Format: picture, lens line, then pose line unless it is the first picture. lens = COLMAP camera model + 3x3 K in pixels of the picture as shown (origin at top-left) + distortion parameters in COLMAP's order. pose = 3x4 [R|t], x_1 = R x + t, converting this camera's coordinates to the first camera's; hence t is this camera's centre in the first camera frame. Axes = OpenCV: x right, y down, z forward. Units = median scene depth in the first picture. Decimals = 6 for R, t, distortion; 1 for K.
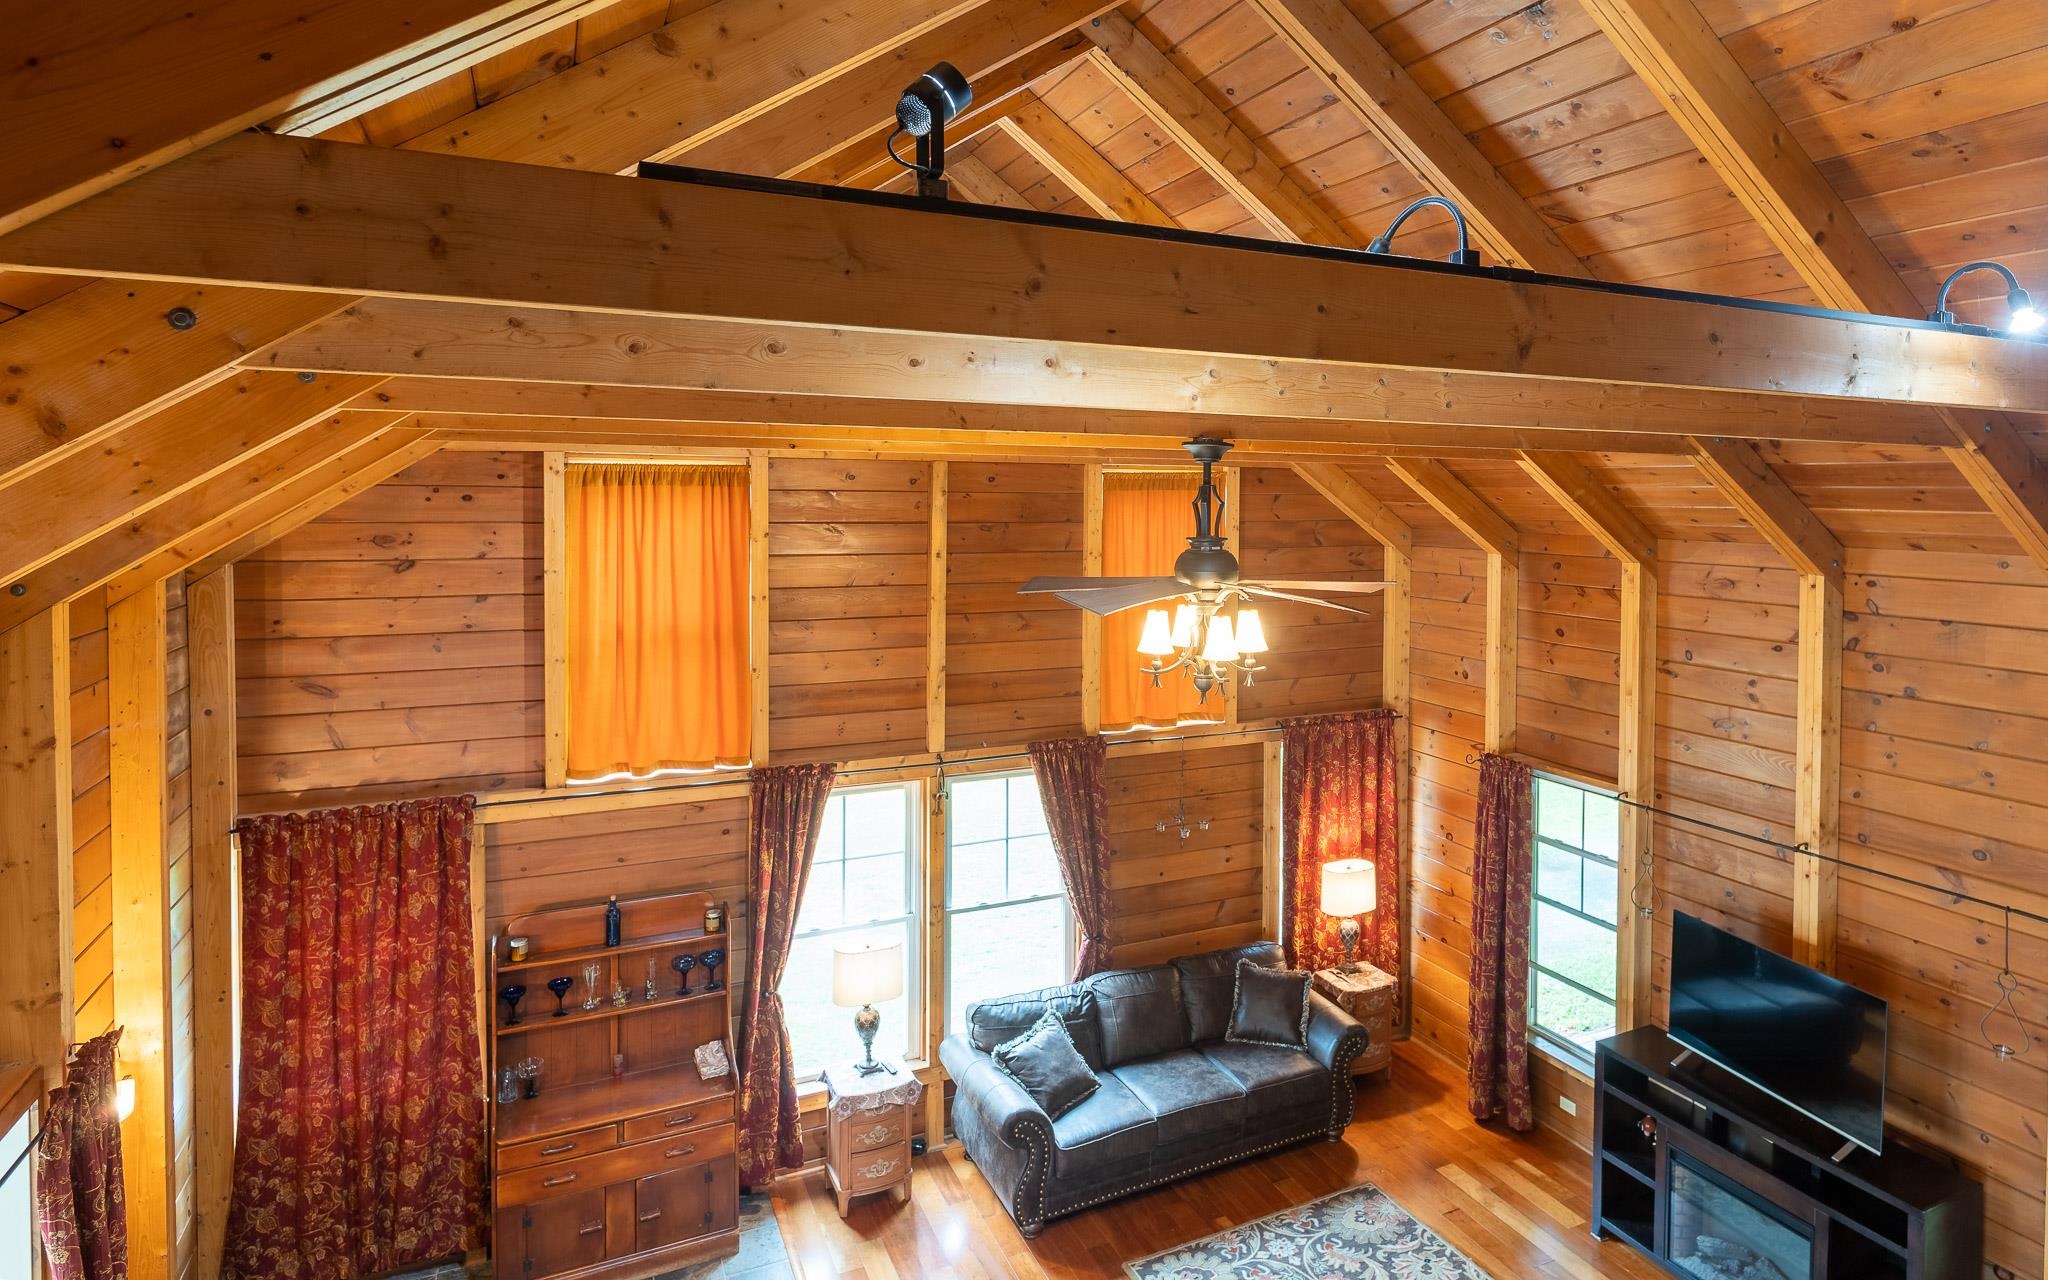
lens RADIAL K [[1169.7, 0, 1149.1], [0, 1169.7, 522.8], [0, 0, 1]] dist [0.001163, -0.002046]
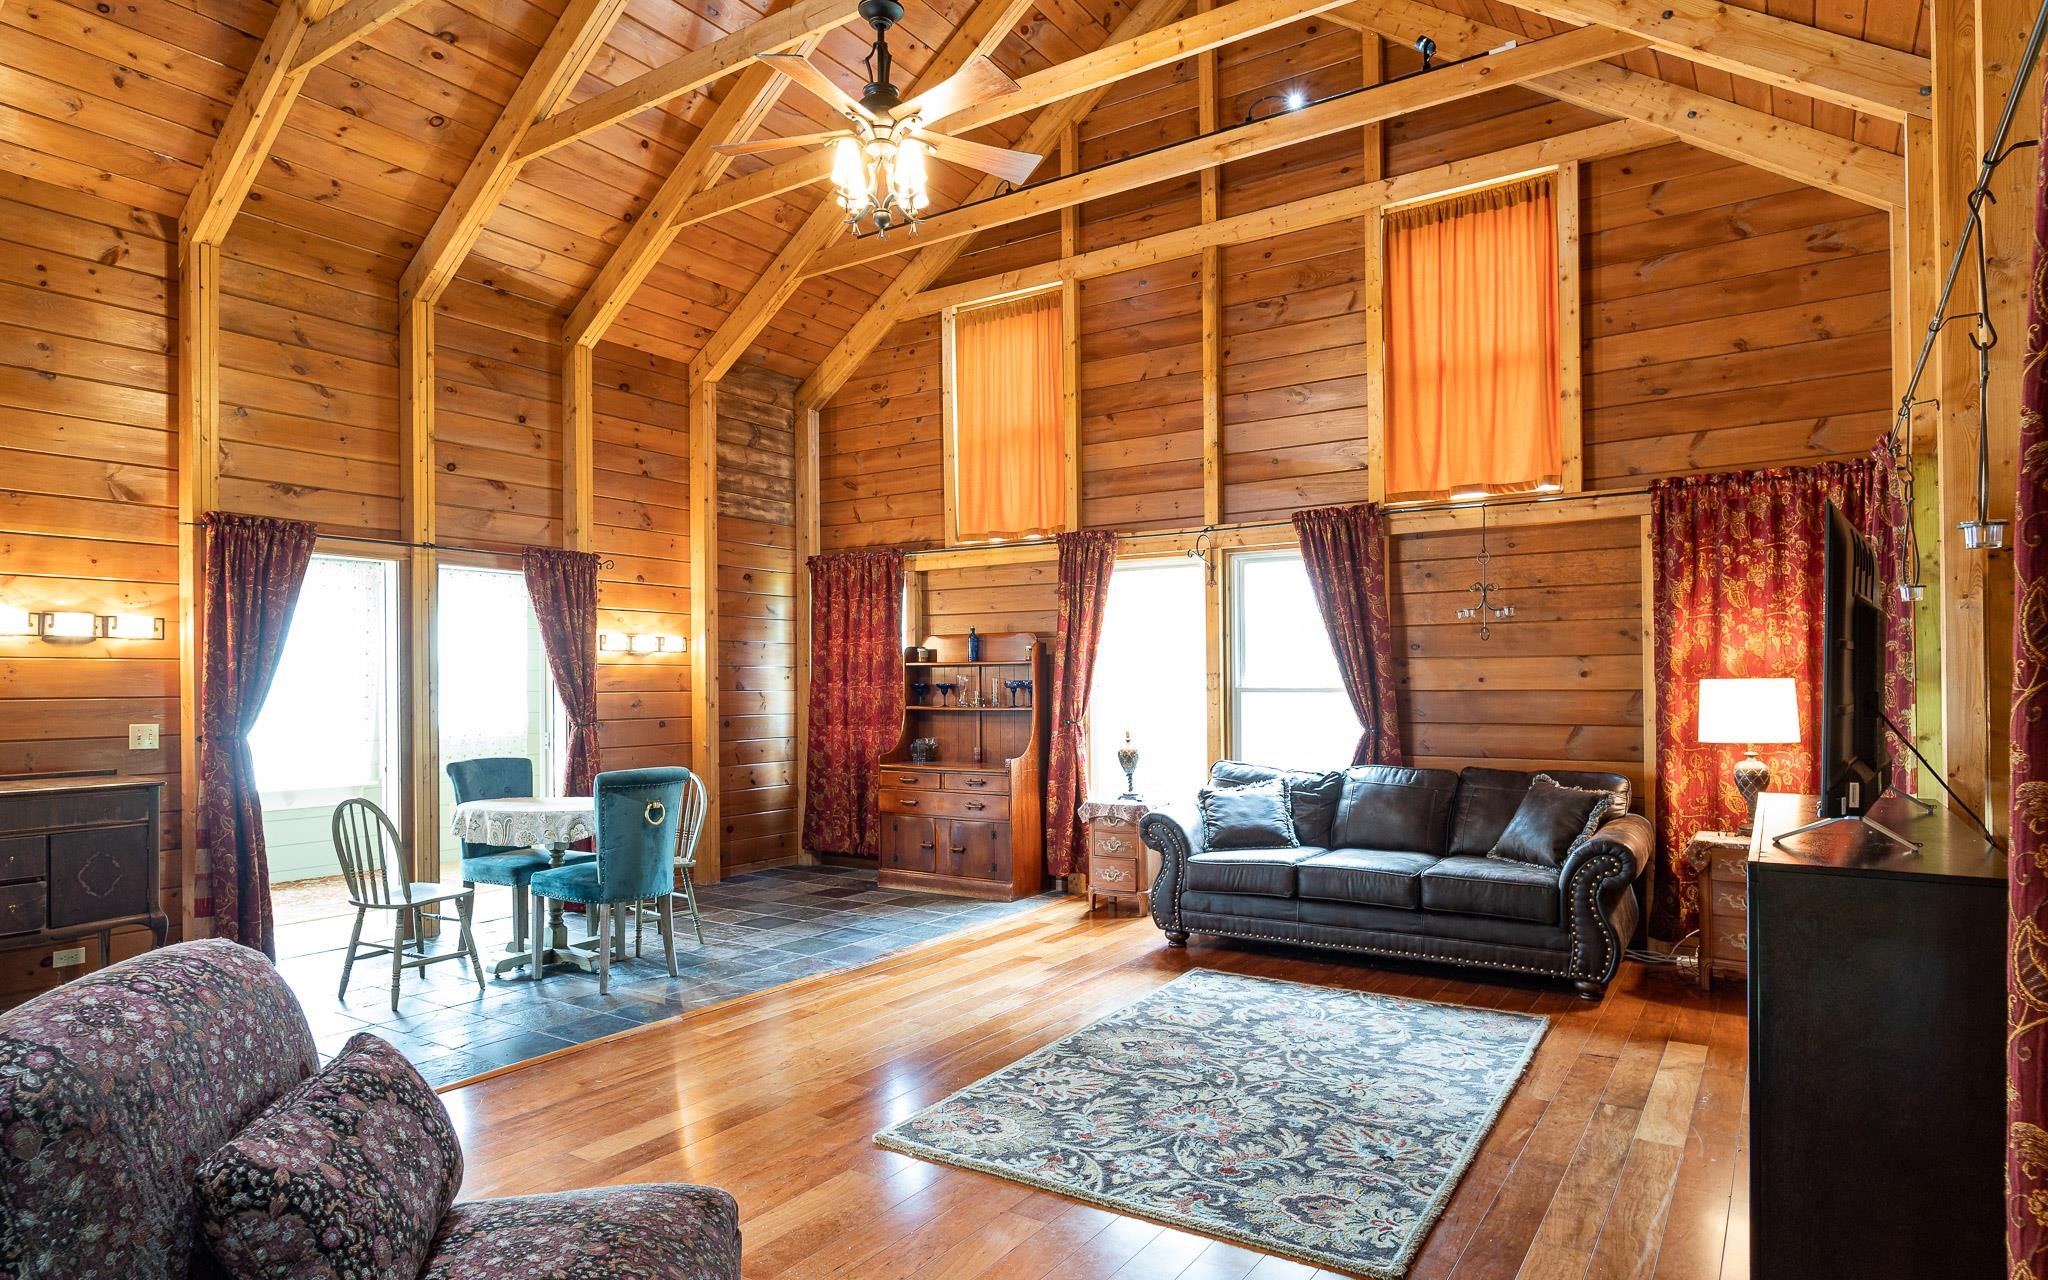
lens RADIAL K [[1173.9, 0, 985.7], [0, 1173.9, 682.1], [0, 0, 1]] dist [0.001550, 0.000603]
pose [[0.472964, -0.013406, -0.880980, 0.697422], [-0.011847, 0.999697, -0.021573, 0.389502], [0.881002, 0.020641, 0.472662, 0.354518]]
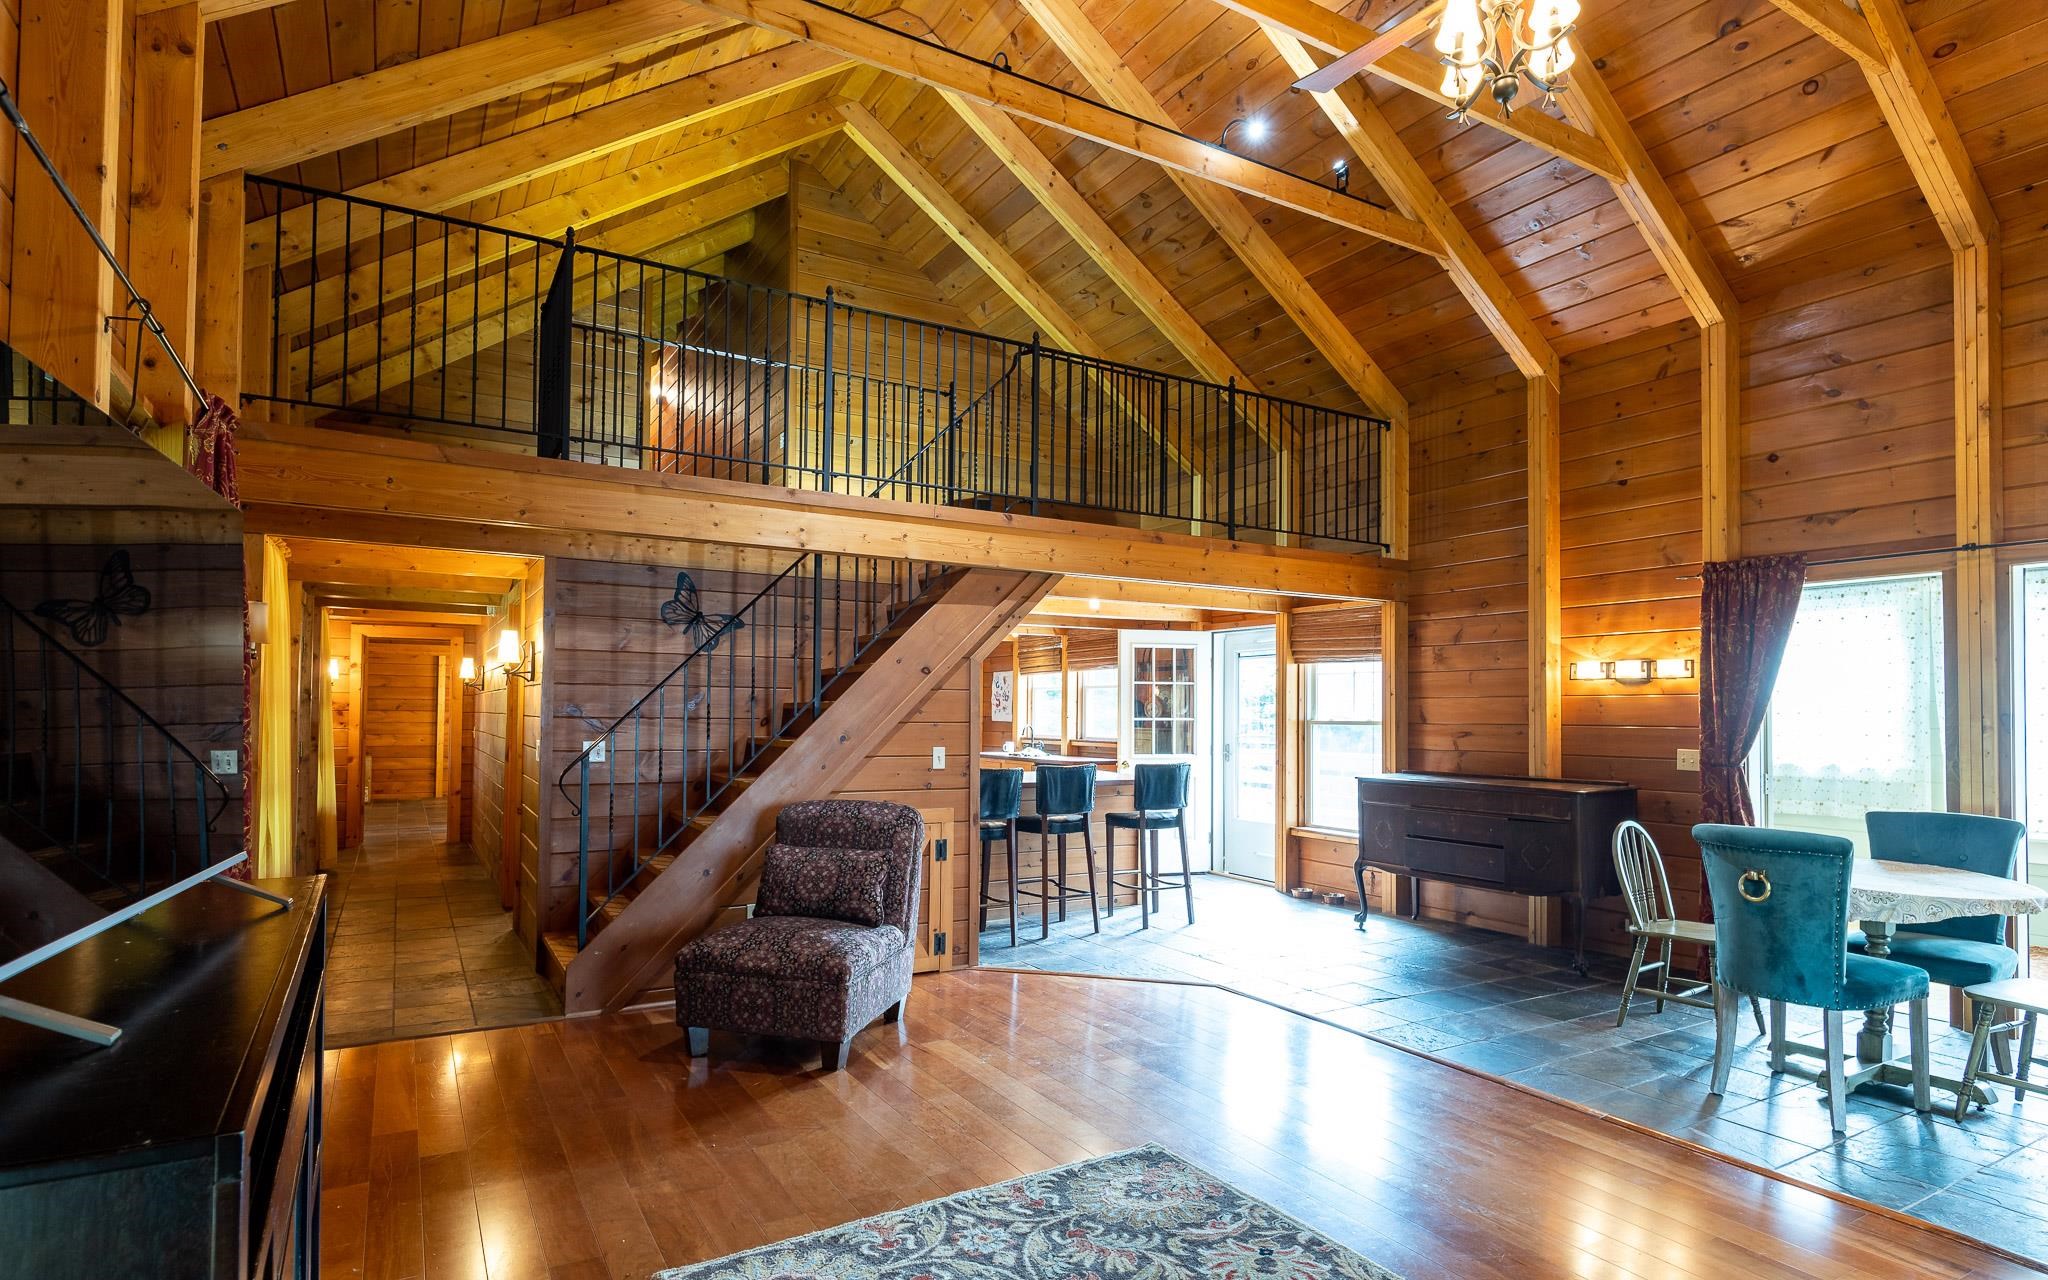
lens RADIAL K [[1060.8, 0, 1022.1], [0, 1060.8, 688.9], [0, 0, 1]] dist [0.002944, 0.000240]
pose [[-0.998028, -0.019404, -0.059697, 0.274961], [-0.019492, 0.999810, 0.000901, 0.366233], [0.059669, 0.002063, -0.998216, 1.112620]]
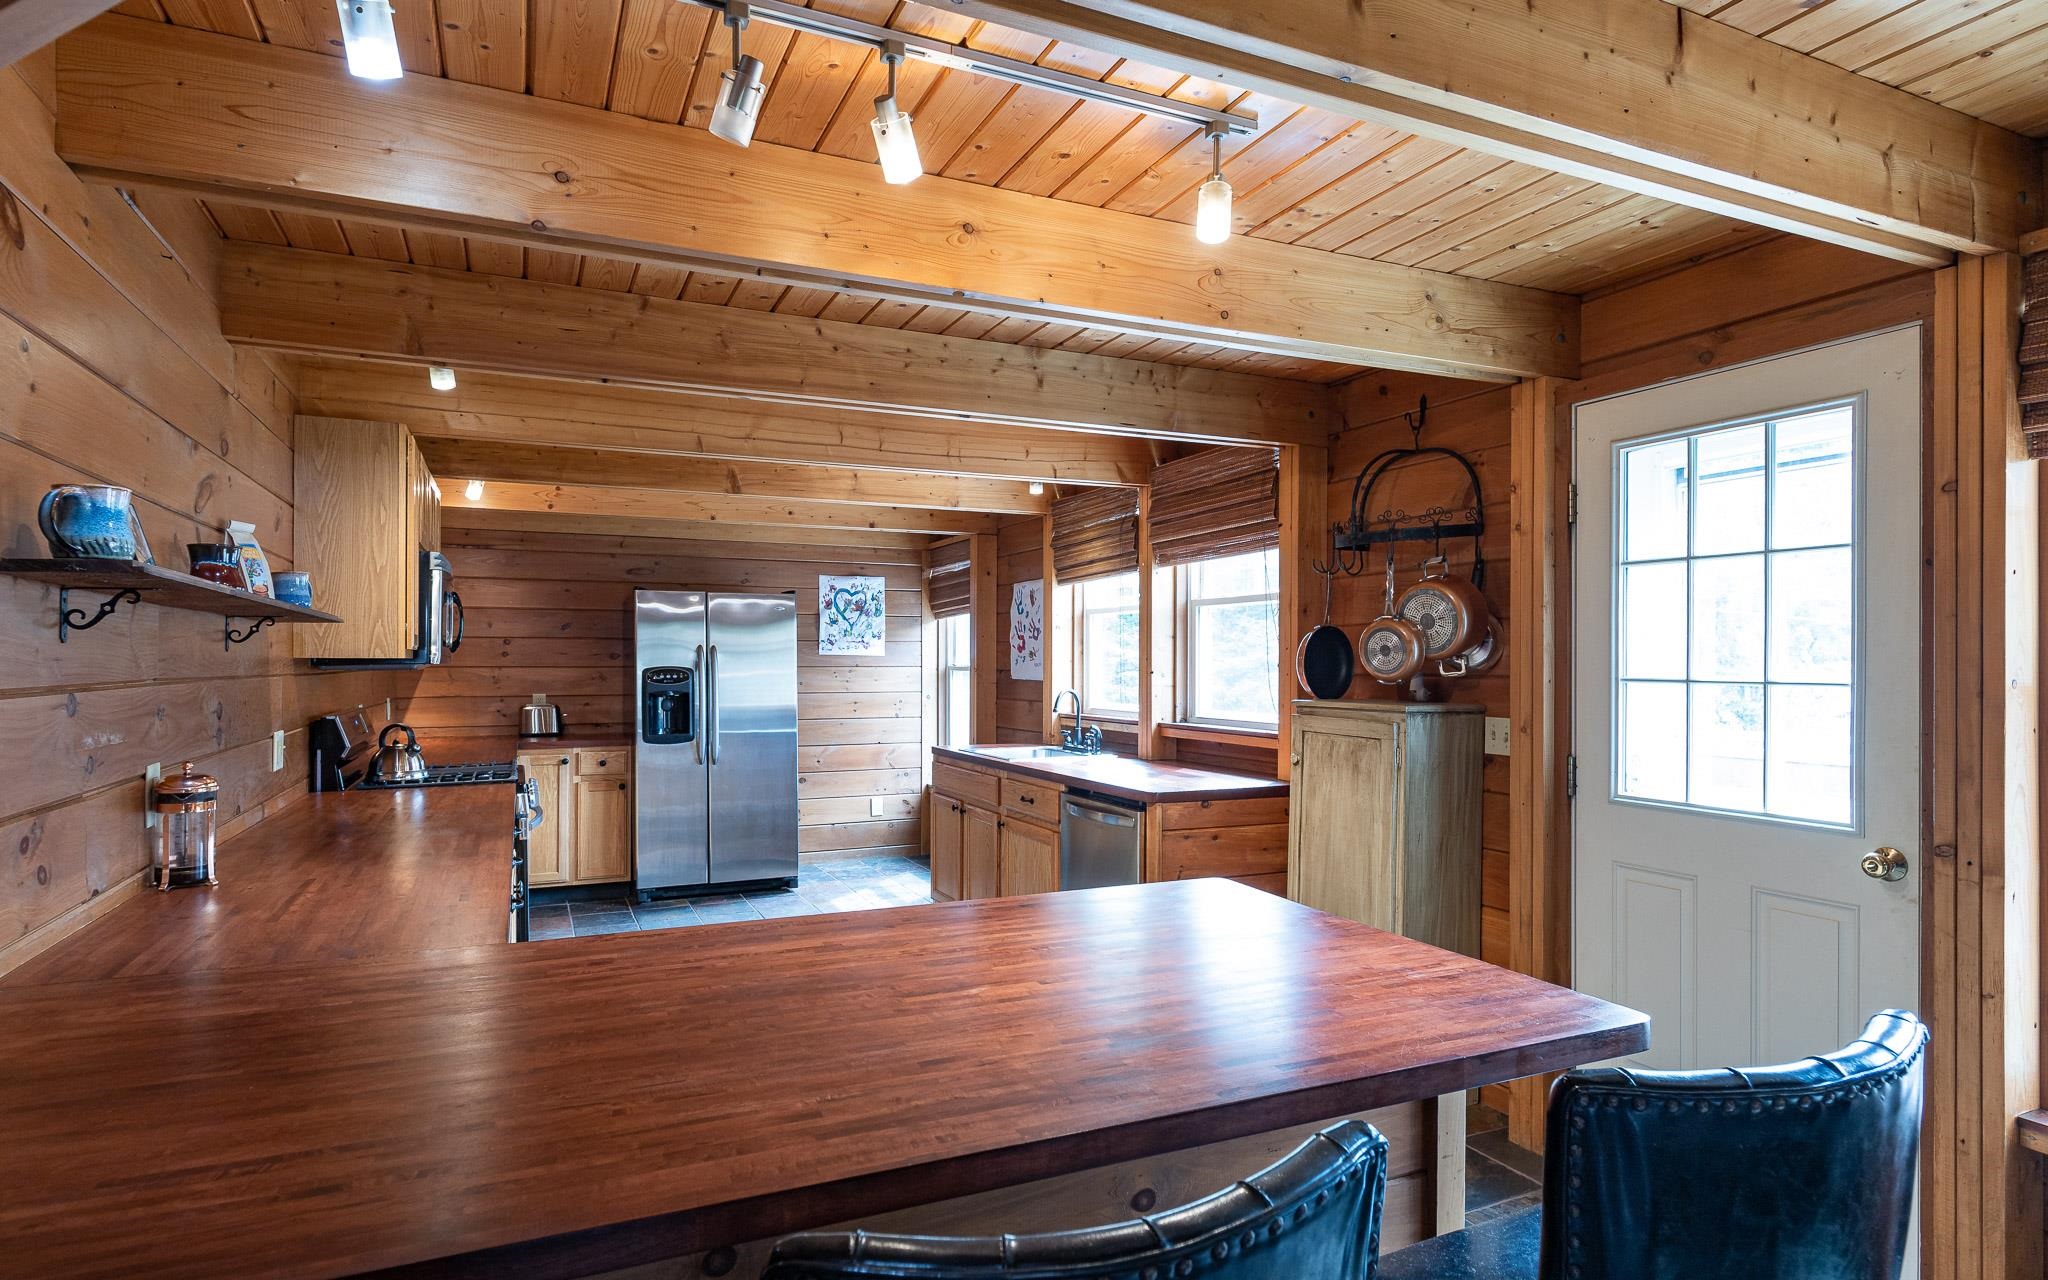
lens RADIAL K [[1099.7, 0, 1024.0], [0, 1099.7, 640.0], [0, 0, 1]] dist [0.001741, 0.000055]
pose [[-0.999185, -0.009212, 0.039306, 0.155230], [-0.009103, 0.999954, 0.002958, 0.388898], [-0.039331, 0.002598, -0.999223, 0.153620]]
